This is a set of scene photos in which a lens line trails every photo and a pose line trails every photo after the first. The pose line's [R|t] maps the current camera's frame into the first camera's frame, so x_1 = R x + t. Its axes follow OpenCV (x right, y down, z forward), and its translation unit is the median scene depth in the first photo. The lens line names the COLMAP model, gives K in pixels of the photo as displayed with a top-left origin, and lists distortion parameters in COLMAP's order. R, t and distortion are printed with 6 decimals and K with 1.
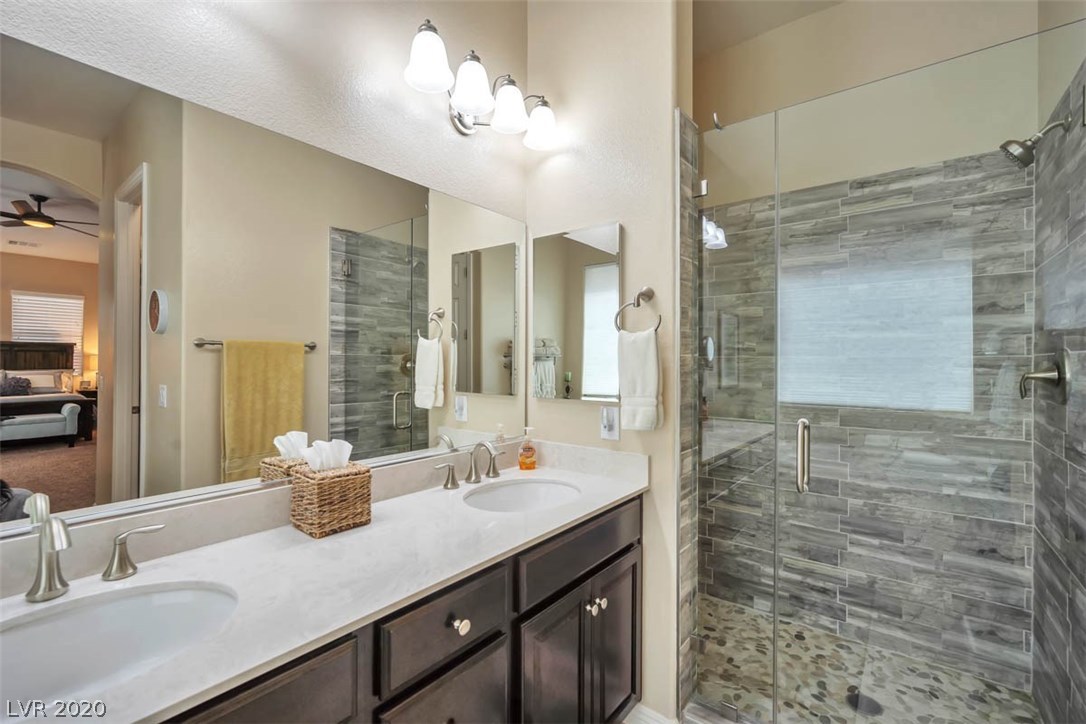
lens RADIAL K [[471.9, 0, 540.6], [0, 471.9, 360.8], [0, 0, 1]] dist [-0.011349, 0.001431]
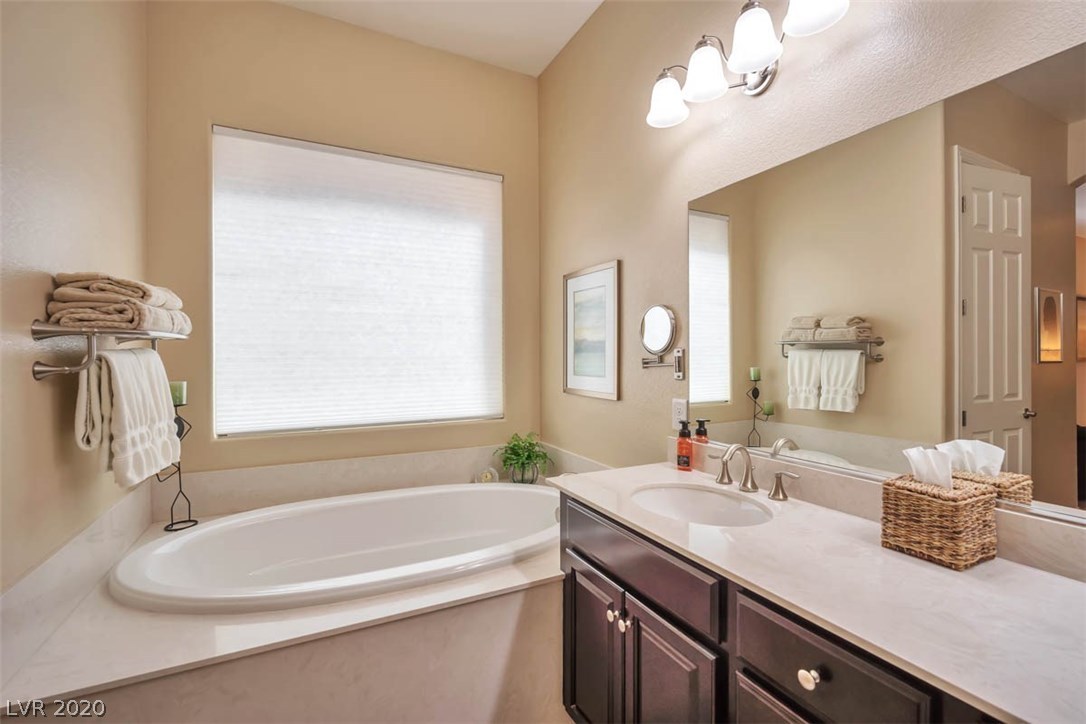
lens RADIAL K [[471.9, 0, 540.6], [0, 471.9, 360.8], [0, 0, 1]] dist [-0.011349, 0.001431]
pose [[-0.430487, -0.000316, -0.902597, 0.641002], [0.003555, 0.999992, -0.002045, 0.010361], [0.902590, -0.004089, -0.430482, 0.775469]]
